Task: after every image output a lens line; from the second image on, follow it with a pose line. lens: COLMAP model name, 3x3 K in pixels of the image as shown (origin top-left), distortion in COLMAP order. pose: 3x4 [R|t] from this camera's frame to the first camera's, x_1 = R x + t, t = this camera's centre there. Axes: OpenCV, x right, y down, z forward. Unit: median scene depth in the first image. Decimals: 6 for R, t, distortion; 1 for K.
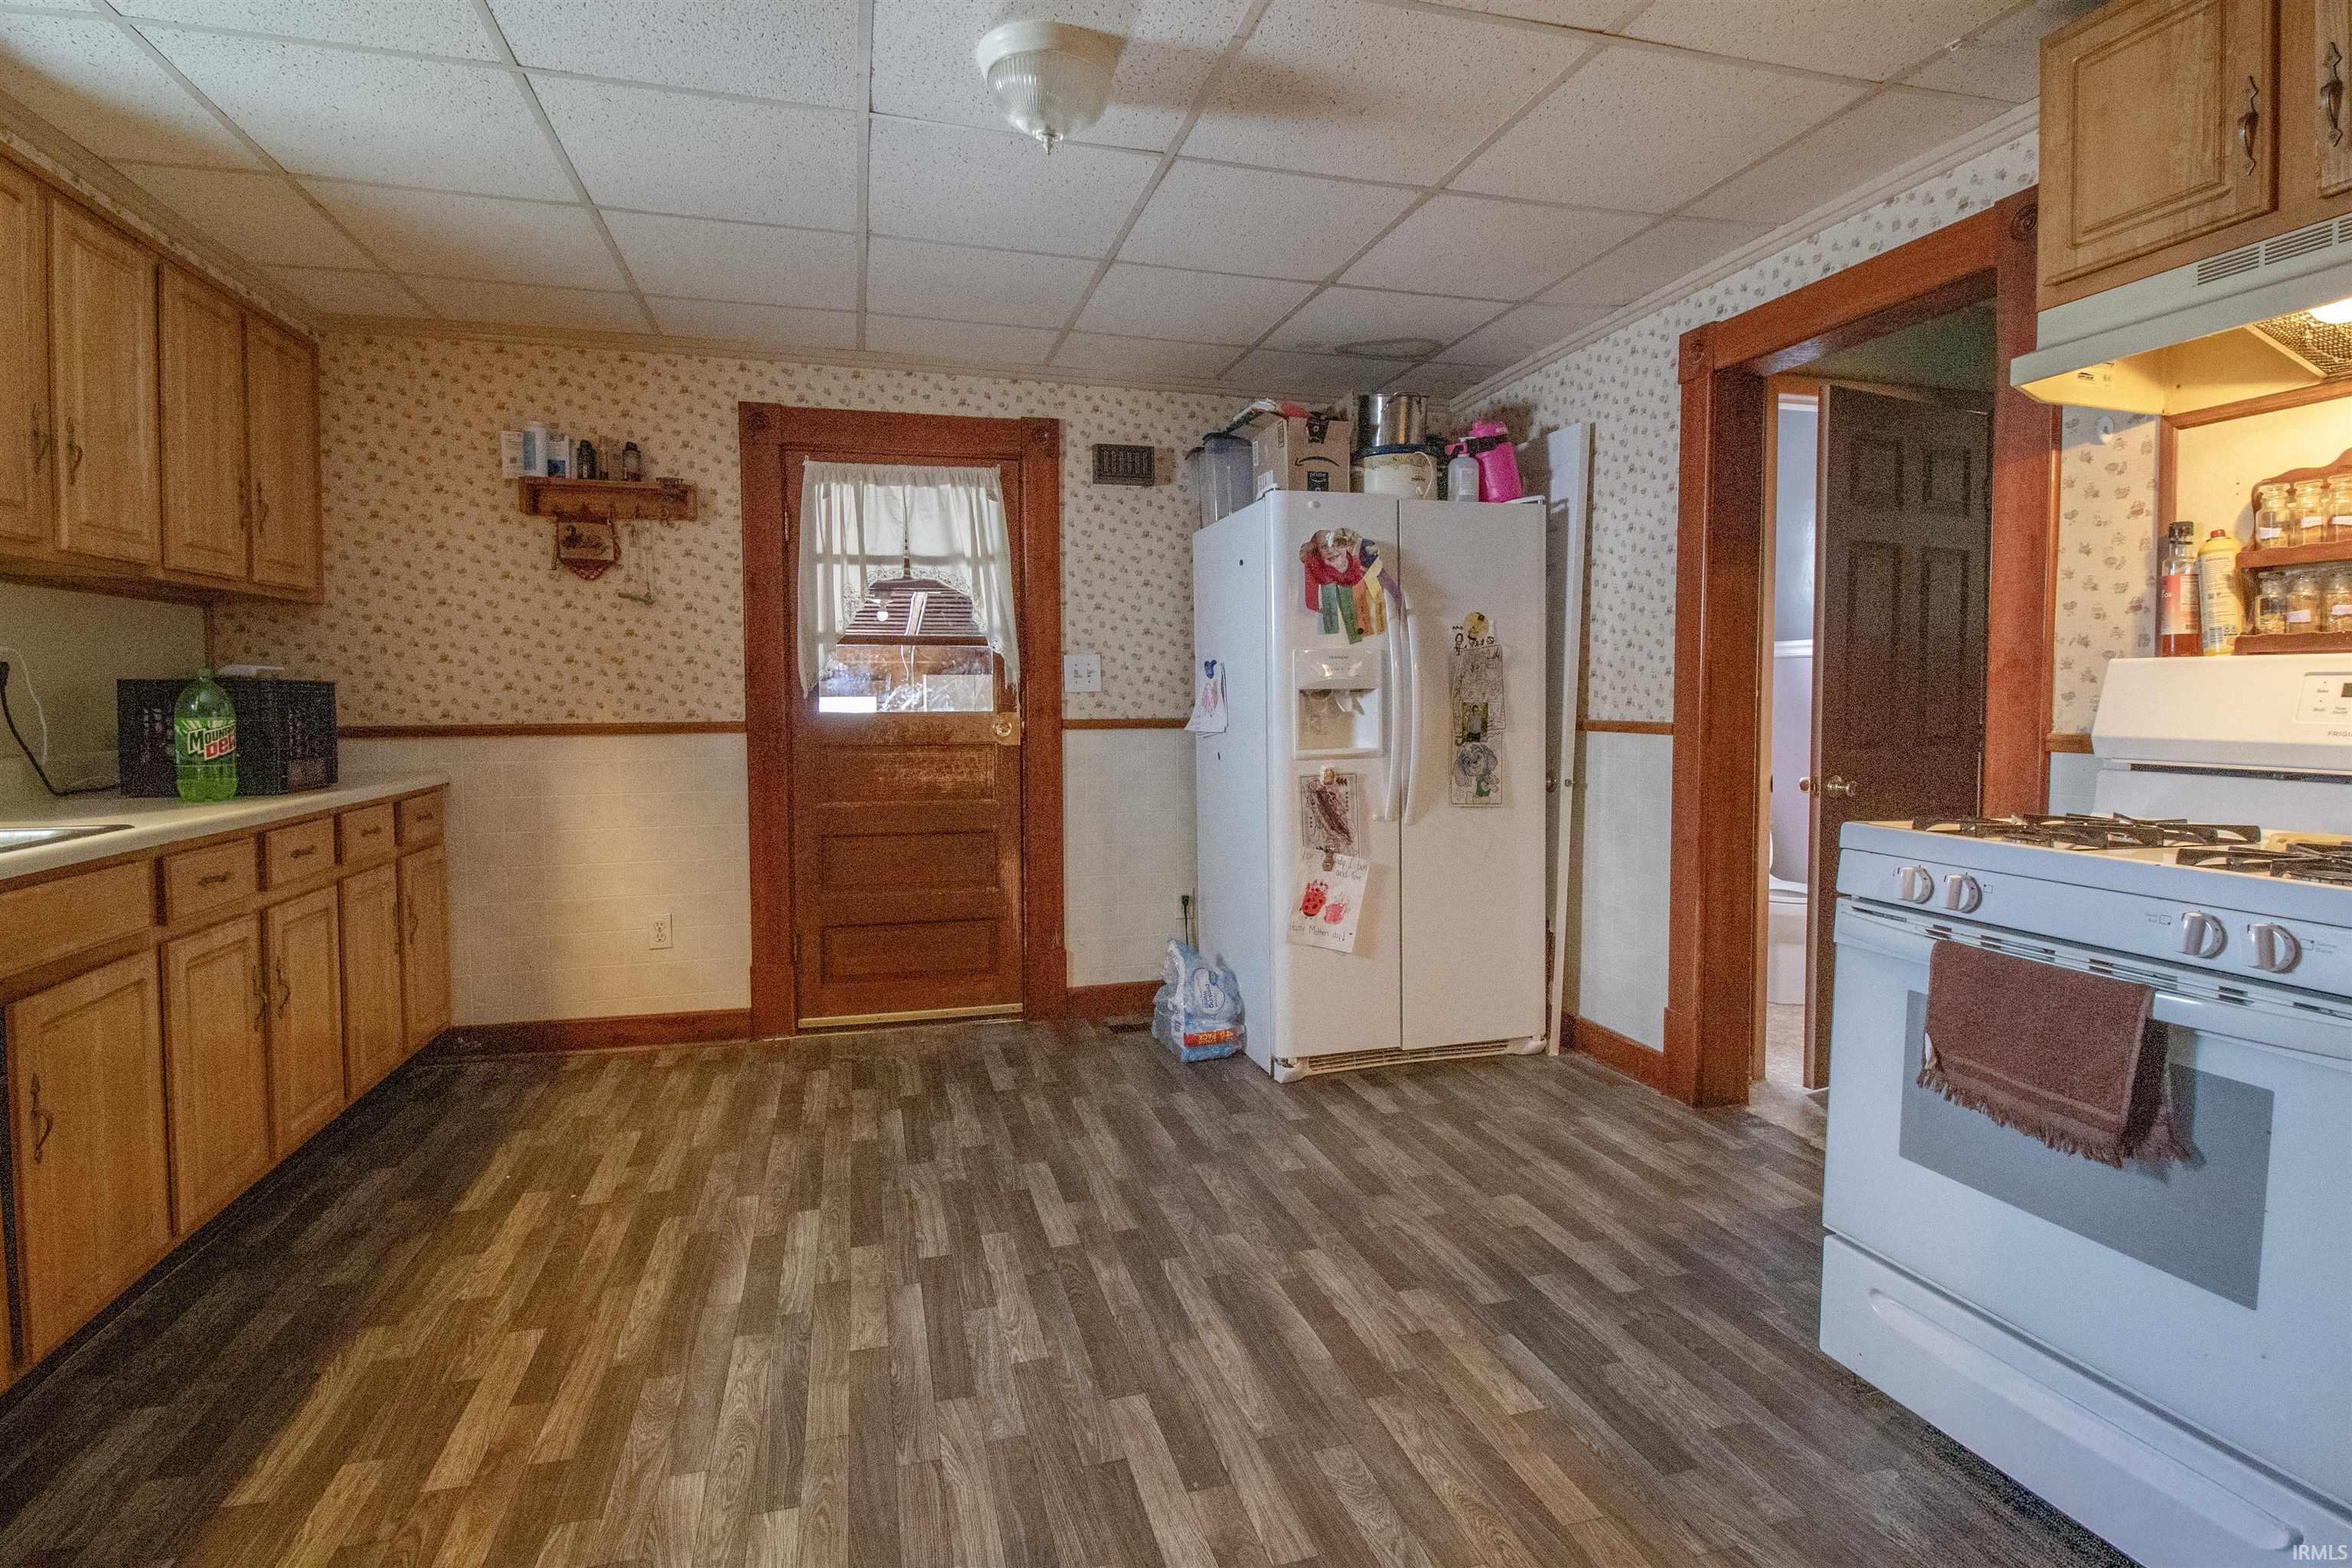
lens RADIAL K [[1140.0, 0, 1170.4], [0, 1140.0, 750.2], [0, 0, 1]] dist [0.009457, -0.017271]
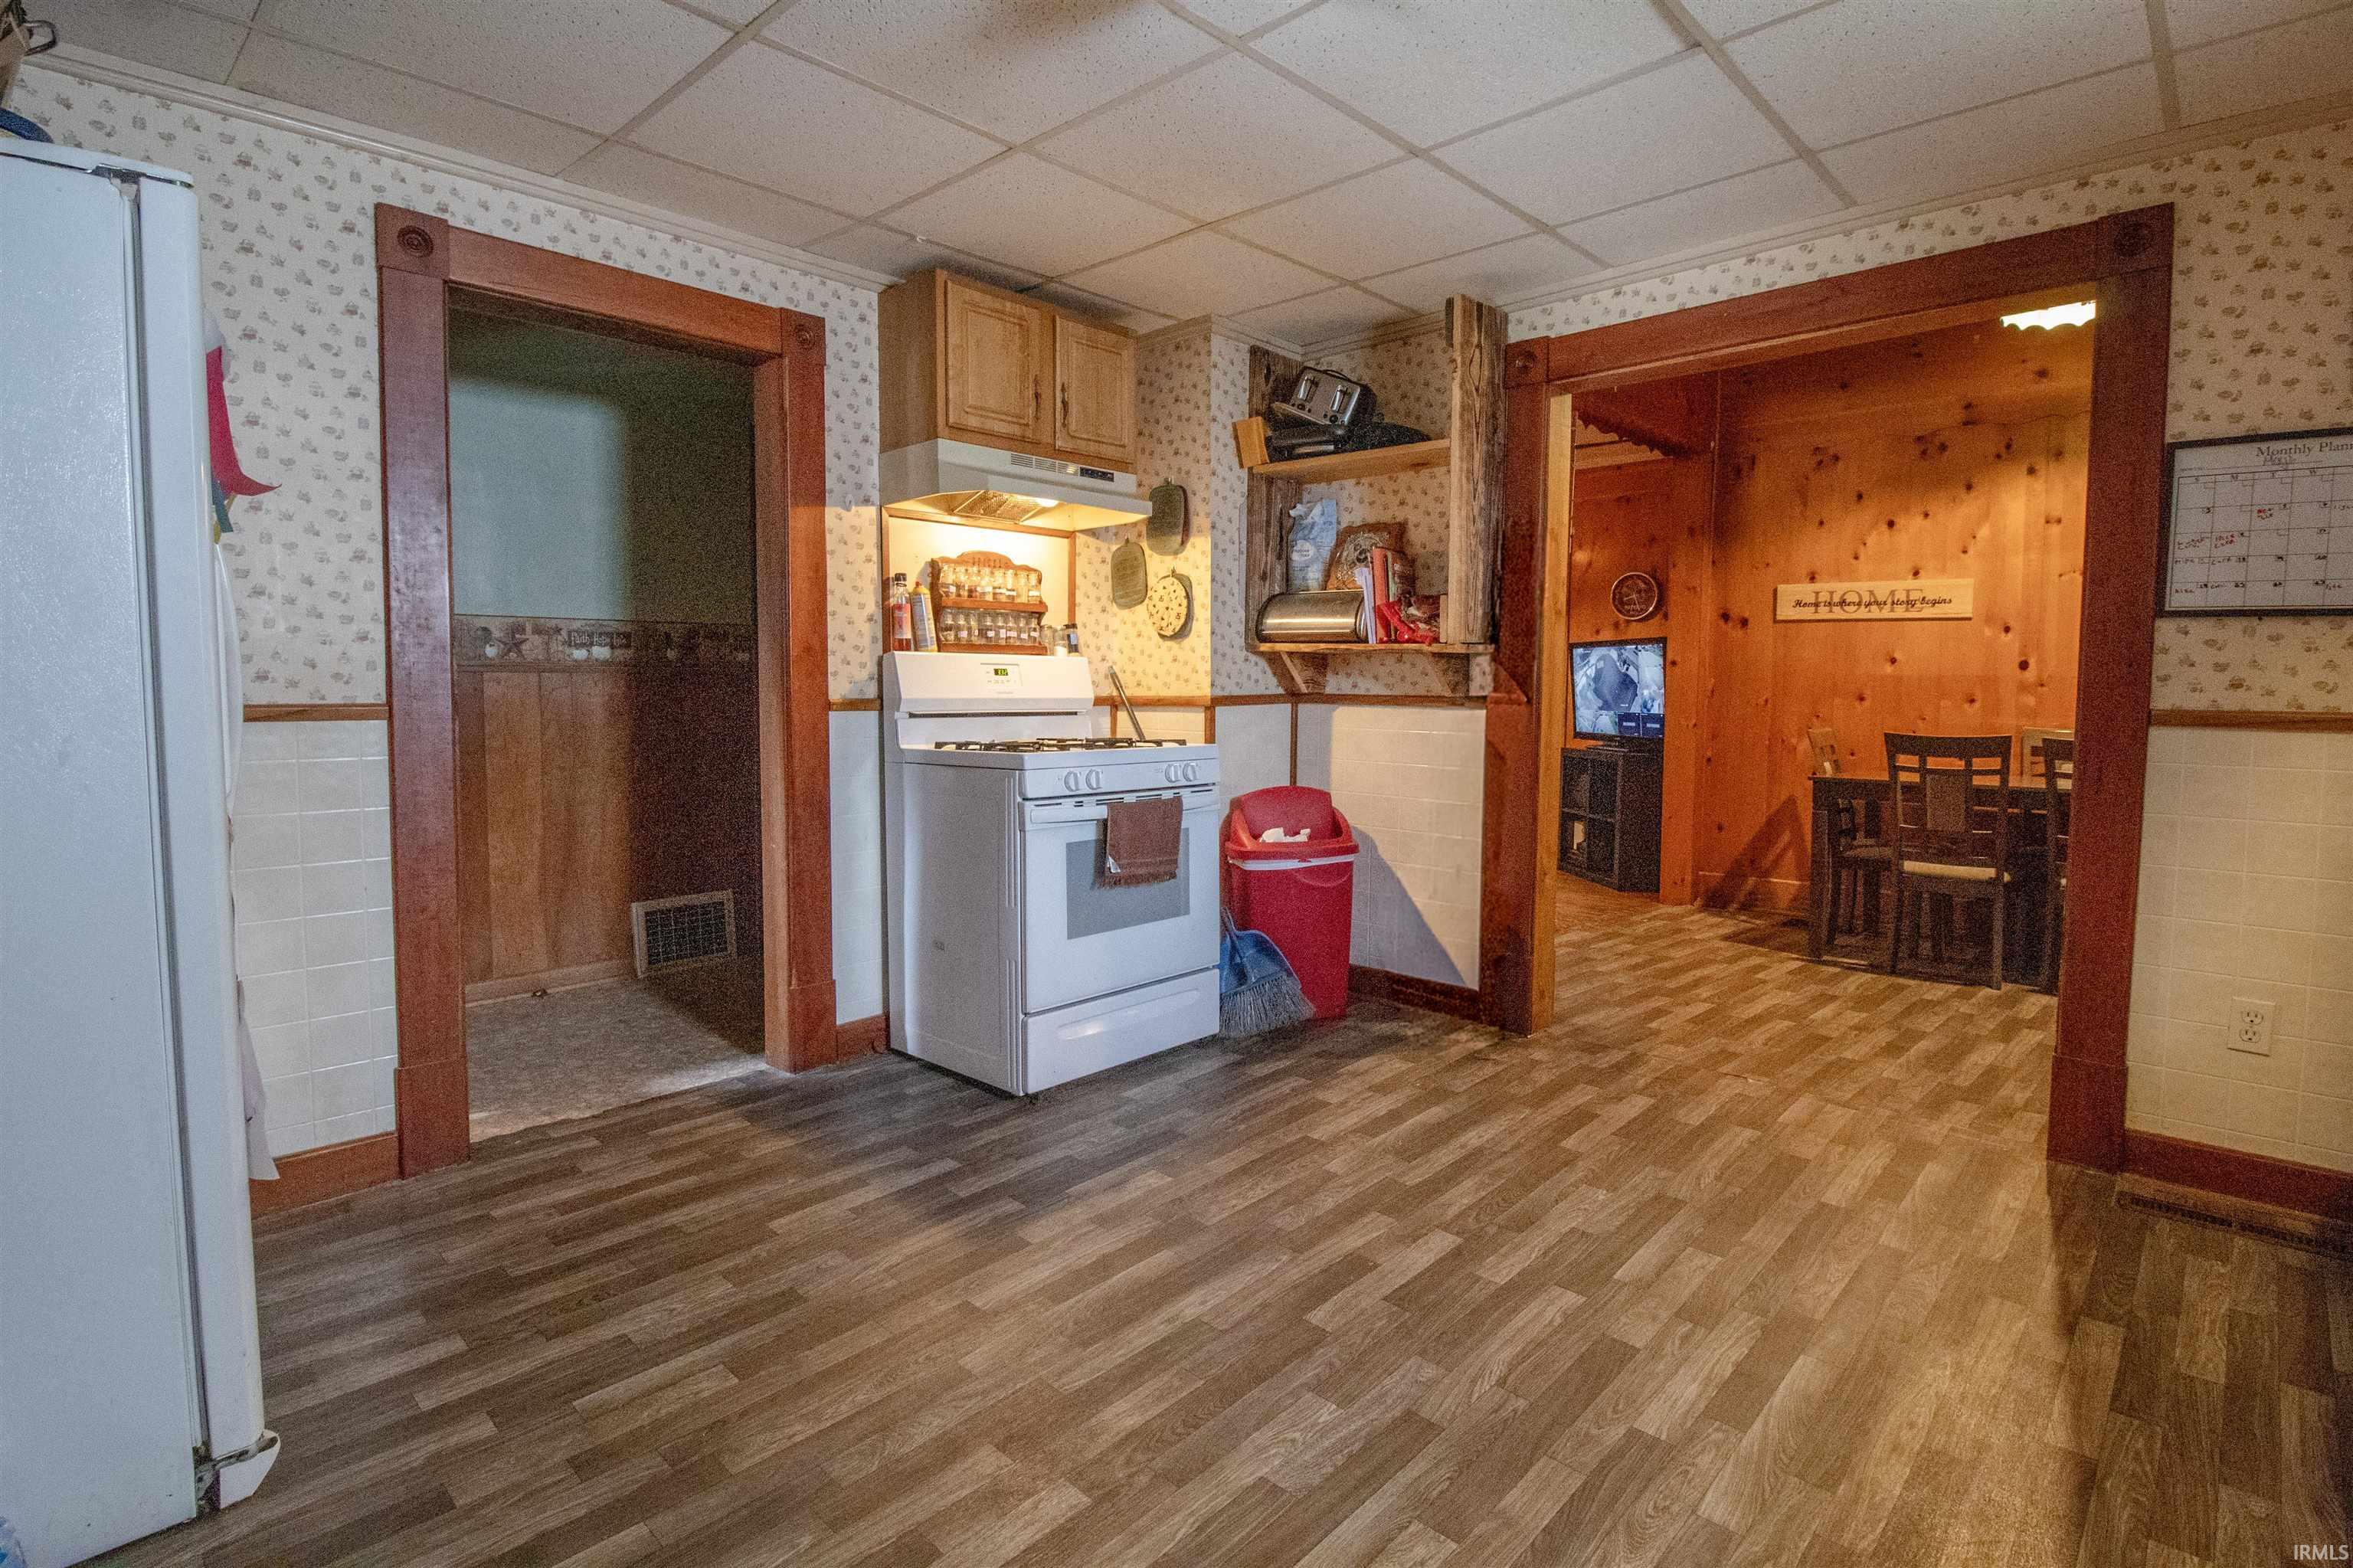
lens RADIAL K [[1140.5, 0, 1170.9], [0, 1140.5, 750.2], [0, 0, 1]] dist [0.009457, -0.017271]
pose [[-0.506613, -0.053538, 0.860510, -0.826286], [0.037923, 0.995721, 0.084276, -0.063553], [-0.861339, 0.075328, -0.502415, 1.547850]]
